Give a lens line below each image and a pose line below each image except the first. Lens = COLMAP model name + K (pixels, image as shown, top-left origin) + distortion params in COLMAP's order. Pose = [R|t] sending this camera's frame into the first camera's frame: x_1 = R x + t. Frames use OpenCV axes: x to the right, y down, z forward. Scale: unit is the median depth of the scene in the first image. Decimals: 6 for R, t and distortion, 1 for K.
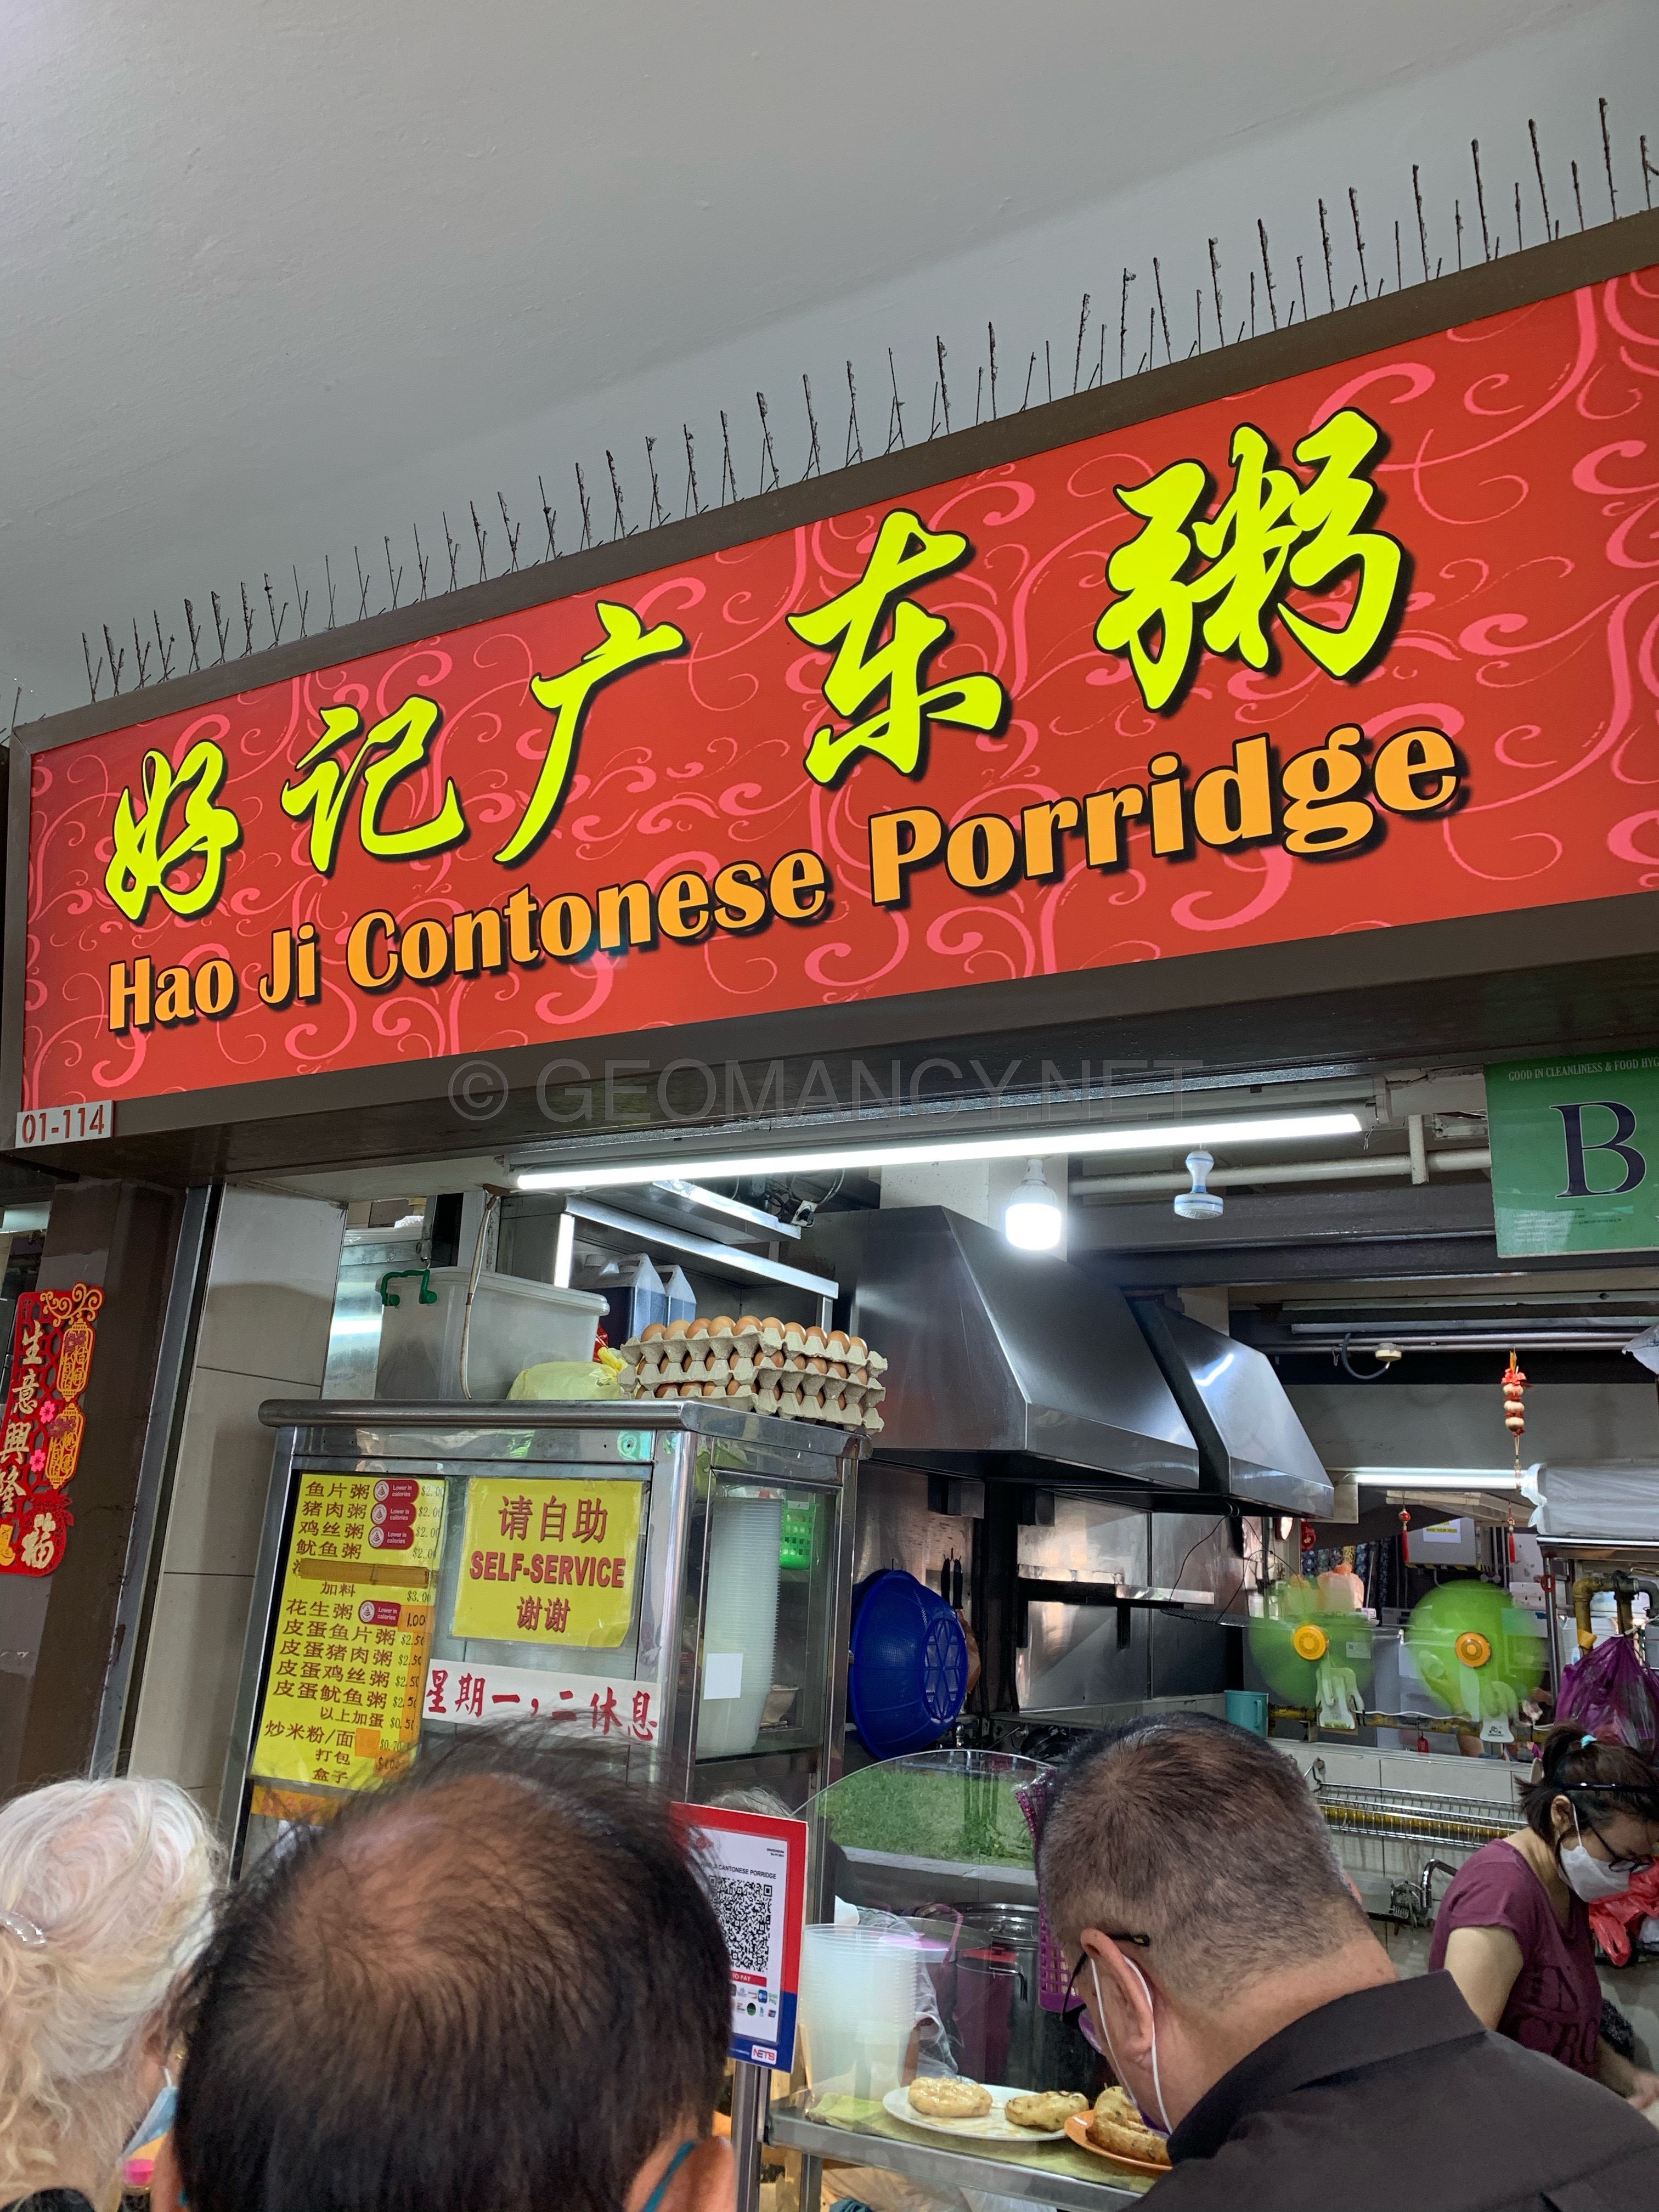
lens RADIAL K [[1721.9, 0, 825.5], [0, 1721.9, 1063.9], [0, 0, 1]] dist [0.042084, -0.056241]
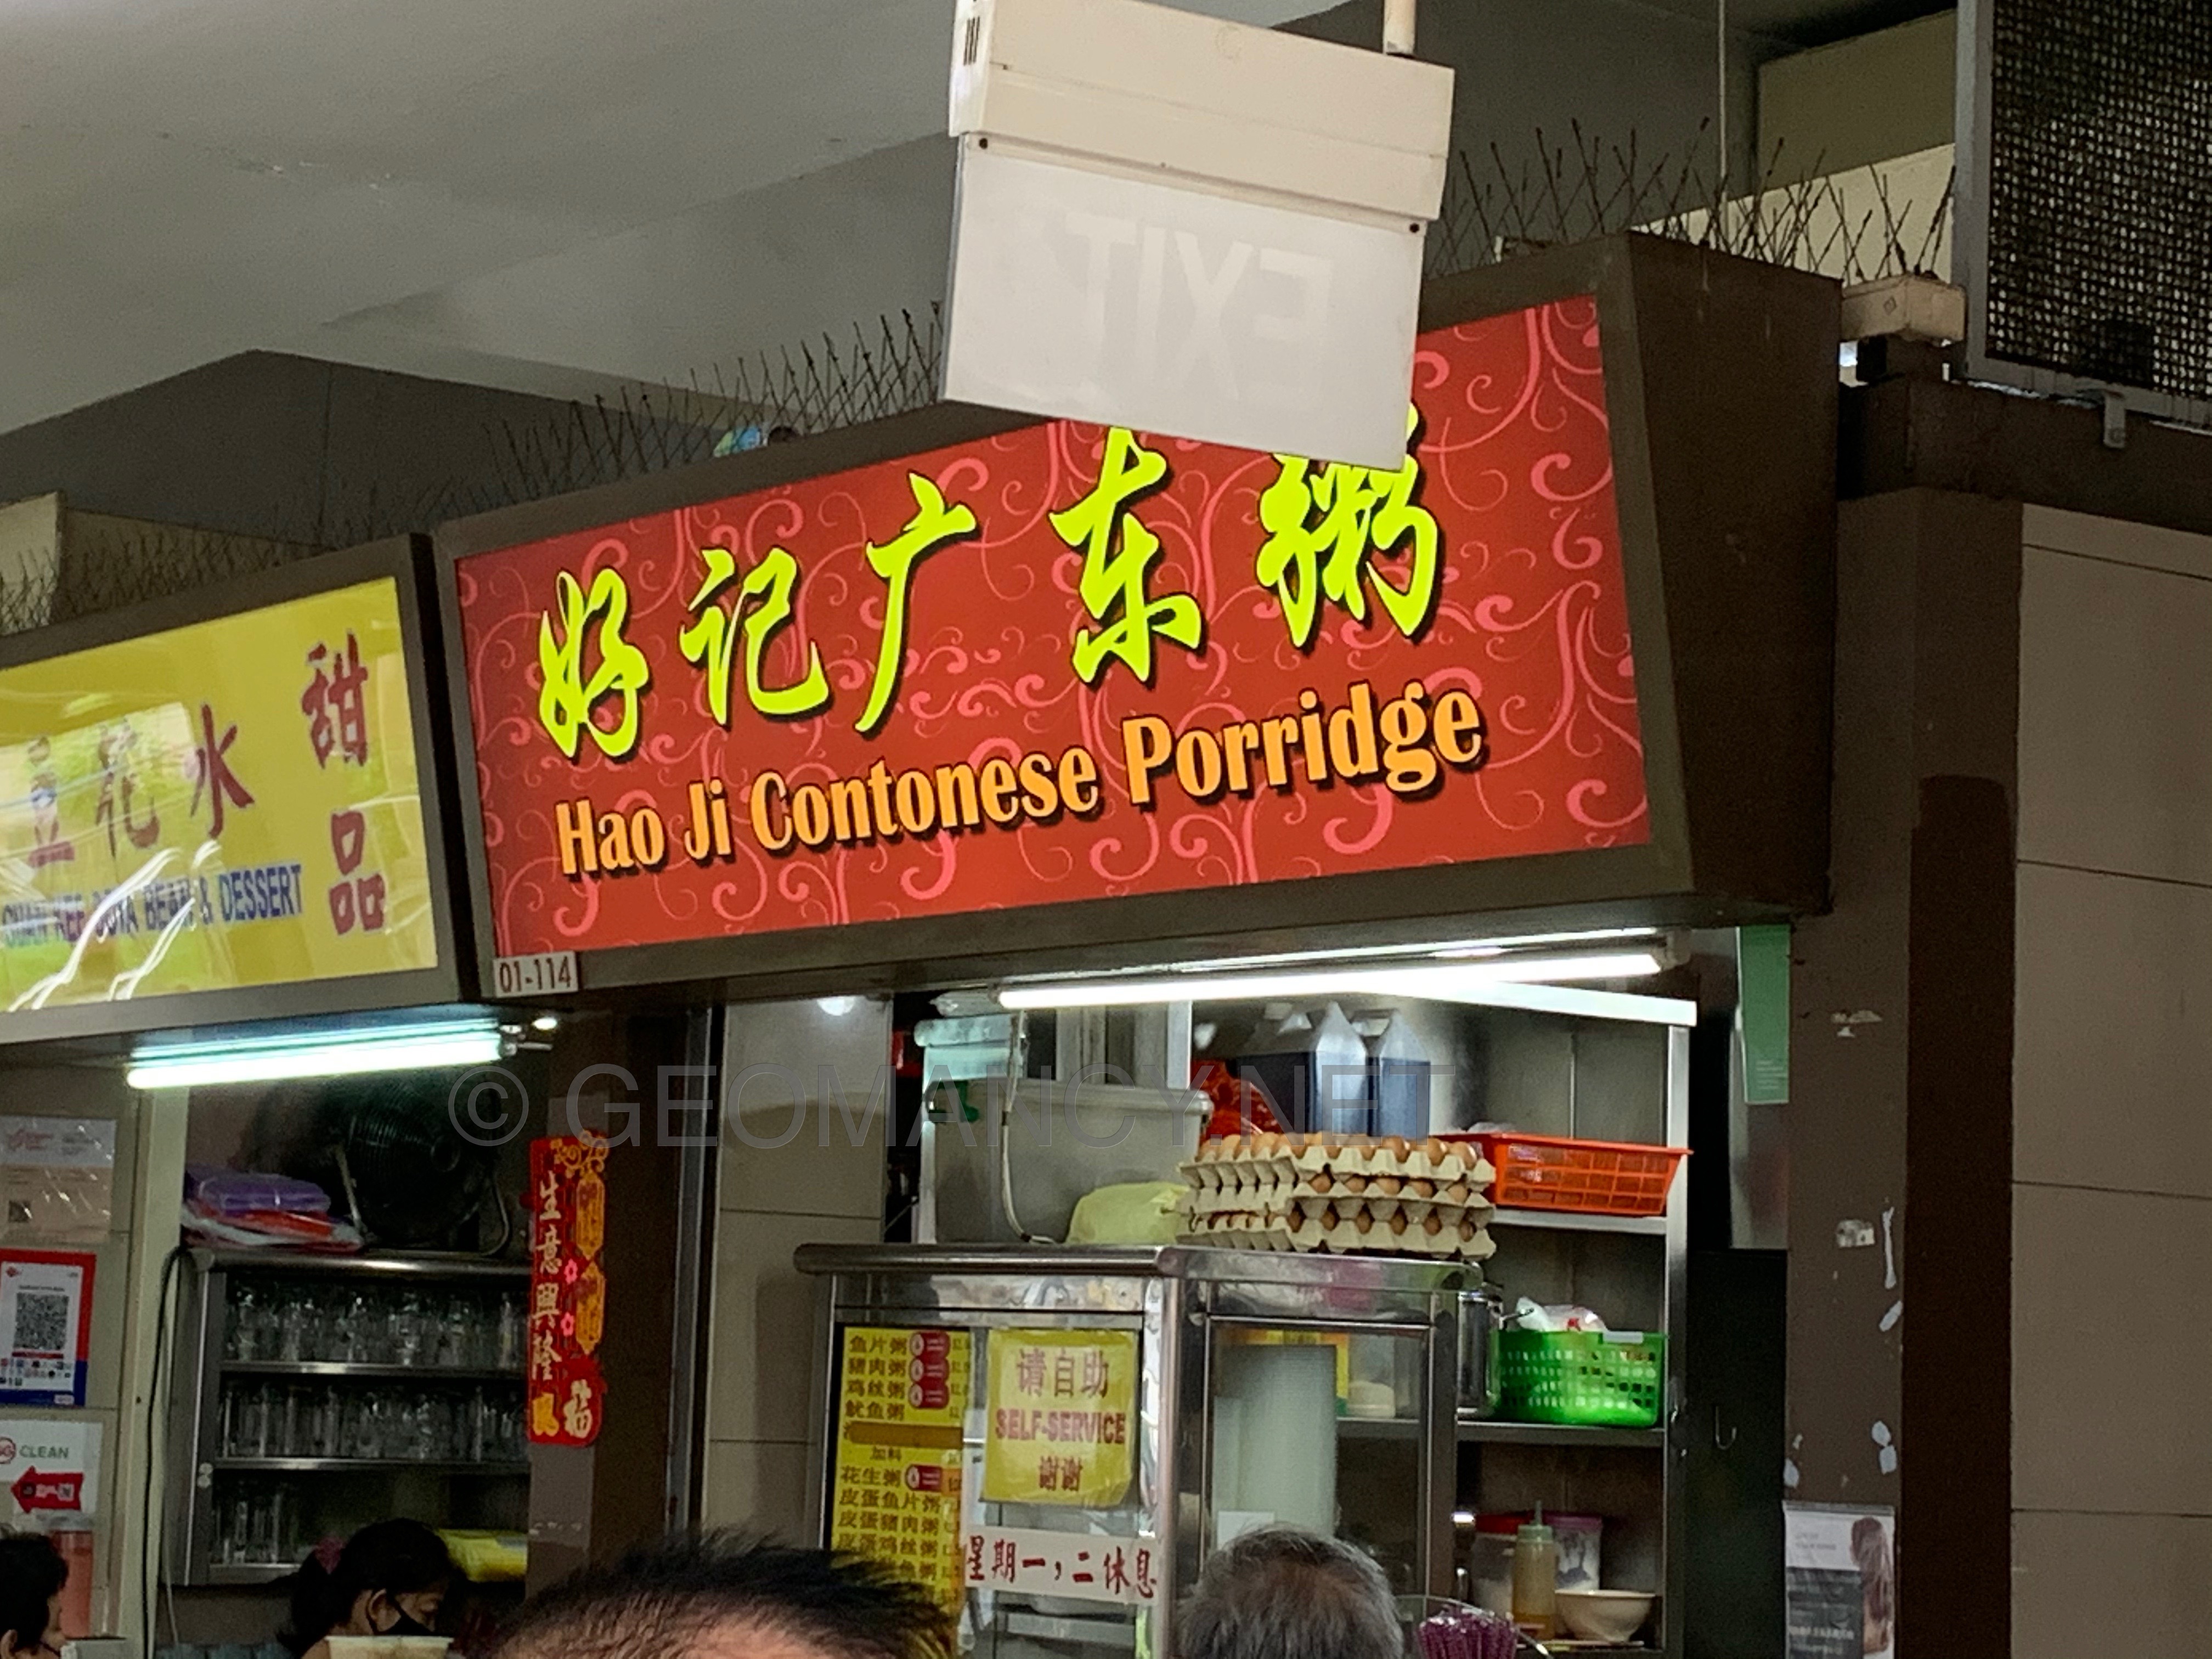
lens RADIAL K [[4717.4, 0, 1008.4], [0, 4717.4, 844.9], [0, 0, 1]] dist [0.315245, 0.000000]
pose [[0.919757, -0.068219, -0.386515, 0.804670], [0.126220, 0.983877, 0.126704, -0.332887], [0.371640, -0.165323, 0.913538, -1.254378]]
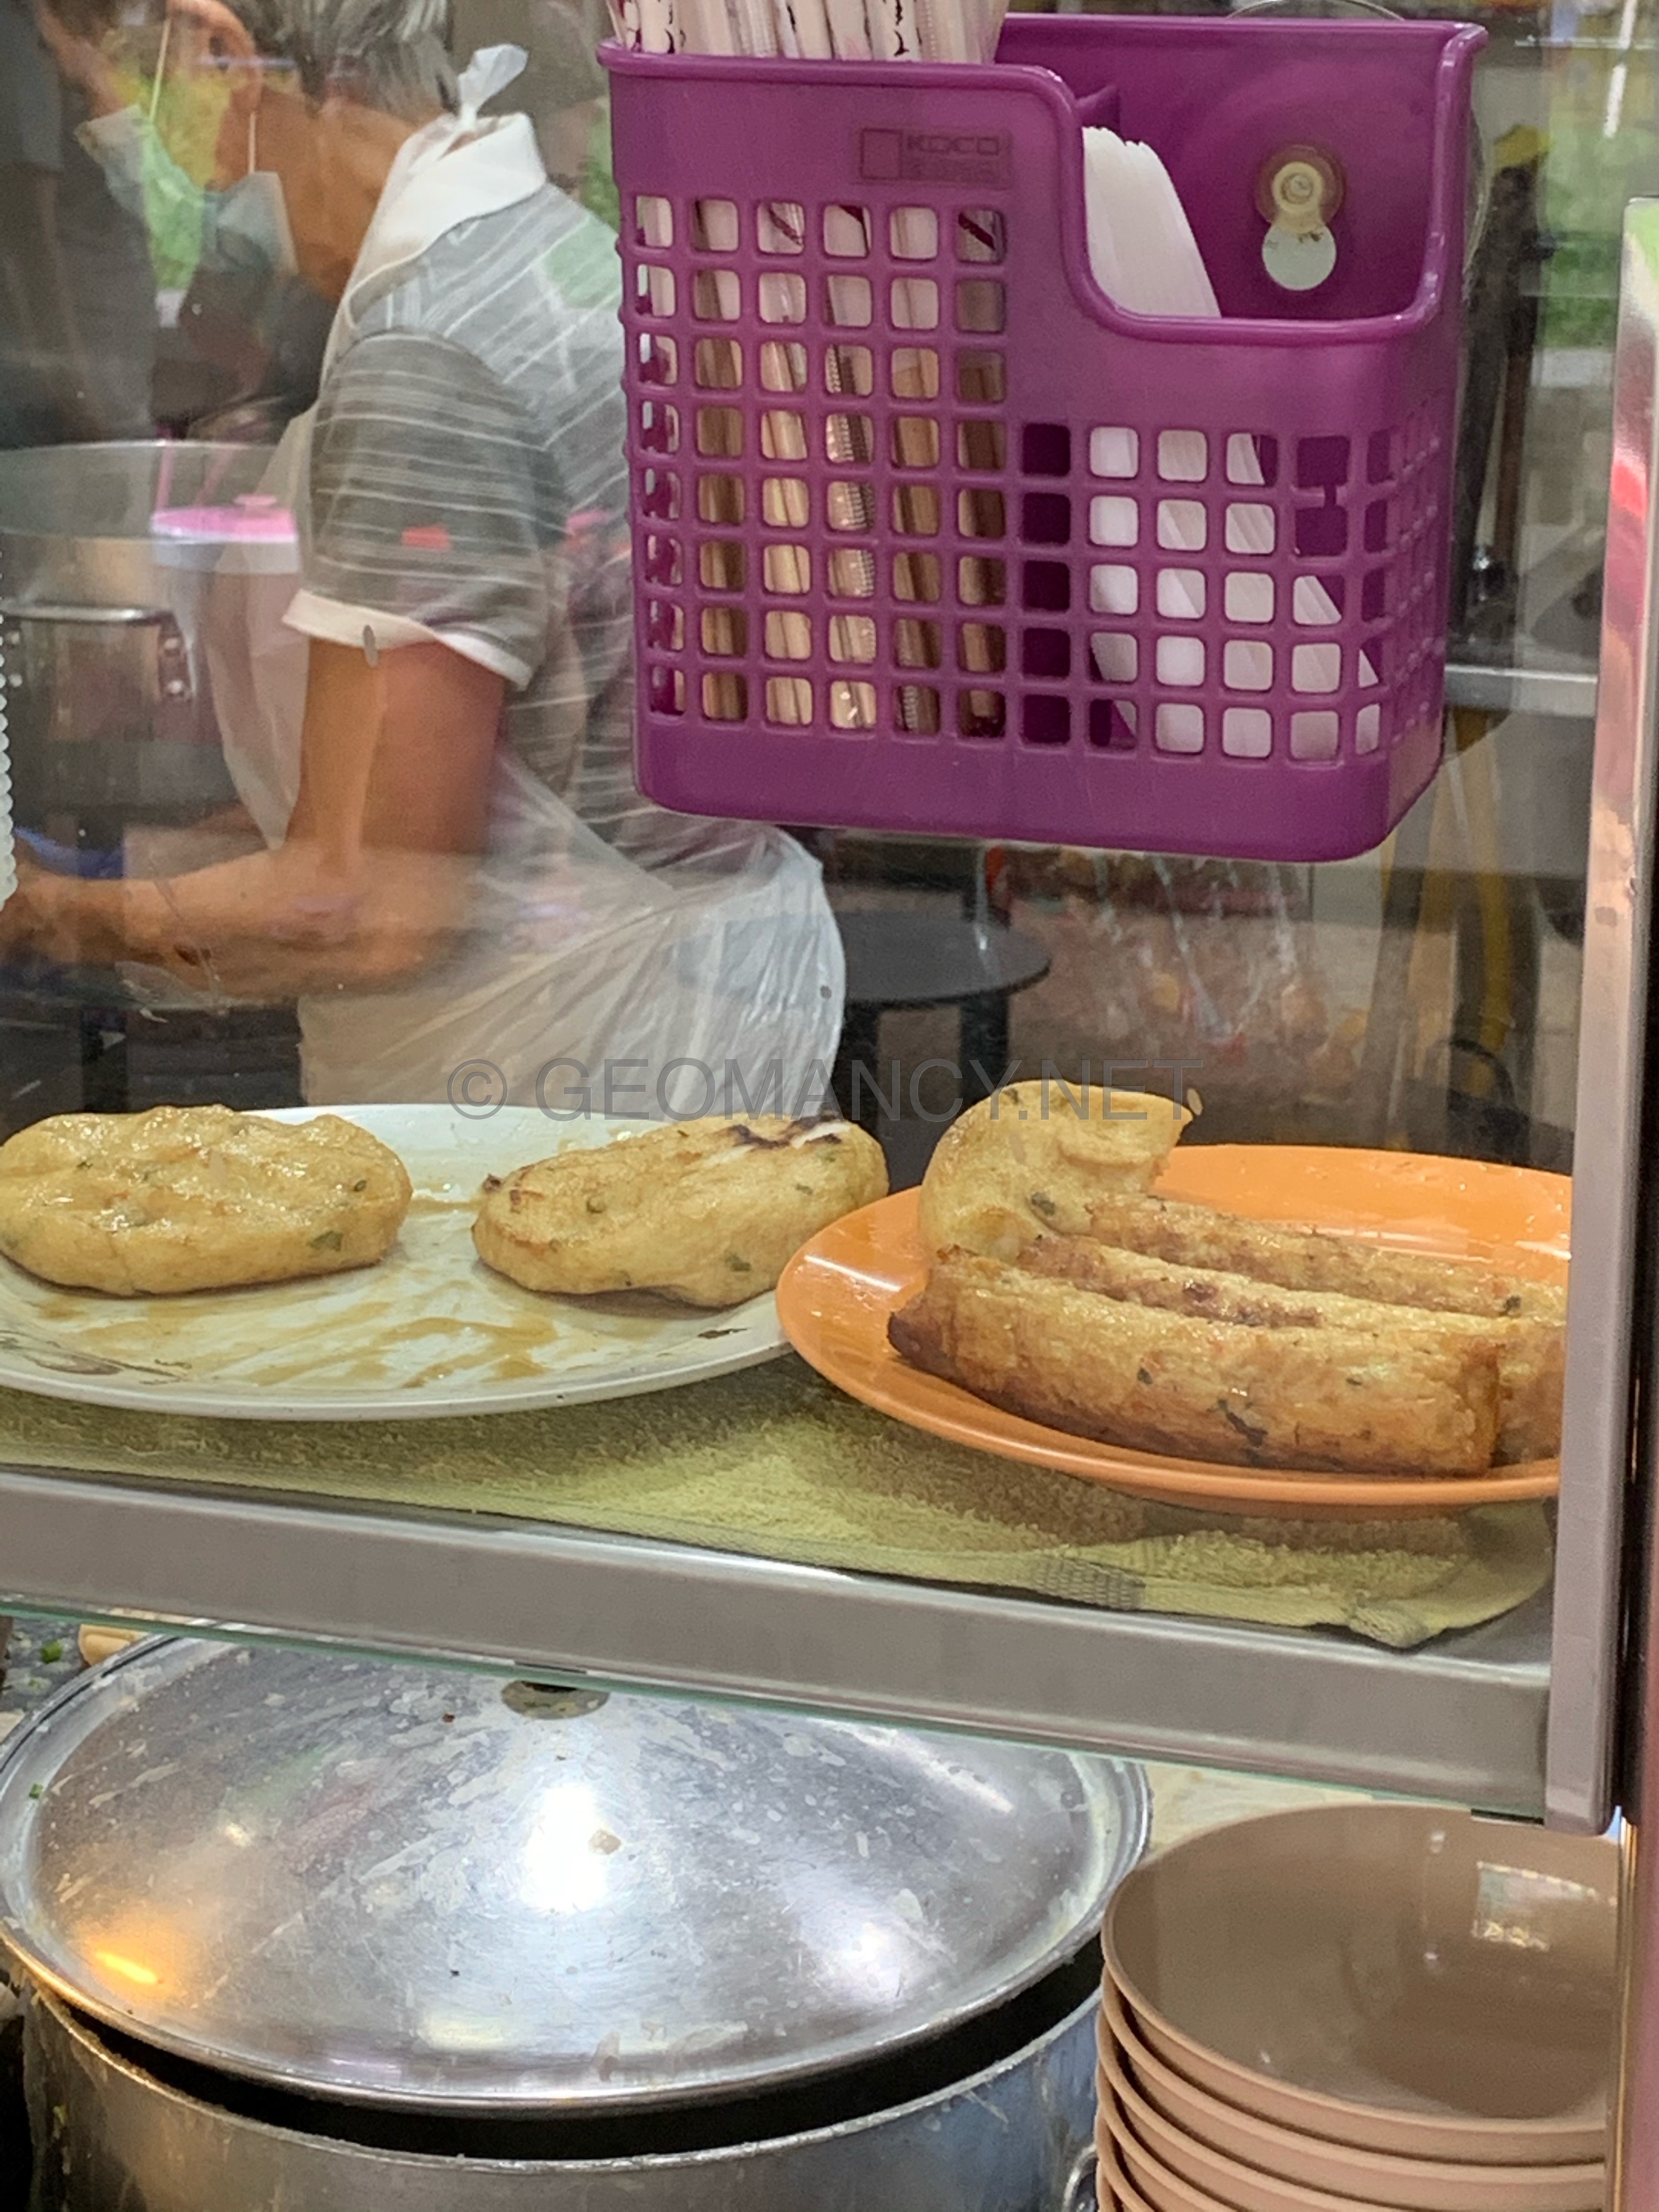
lens RADIAL K [[4784.1, 0, 818.5], [0, 4784.1, 1099.1], [0, 0, 1]] dist [0.162045, 0.000000]
pose [[0.984853, -0.099383, 0.142086, 0.057083], [0.003075, 0.829323, 0.558761, 0.245000], [-0.173366, -0.549861, 0.817066, 0.477797]]
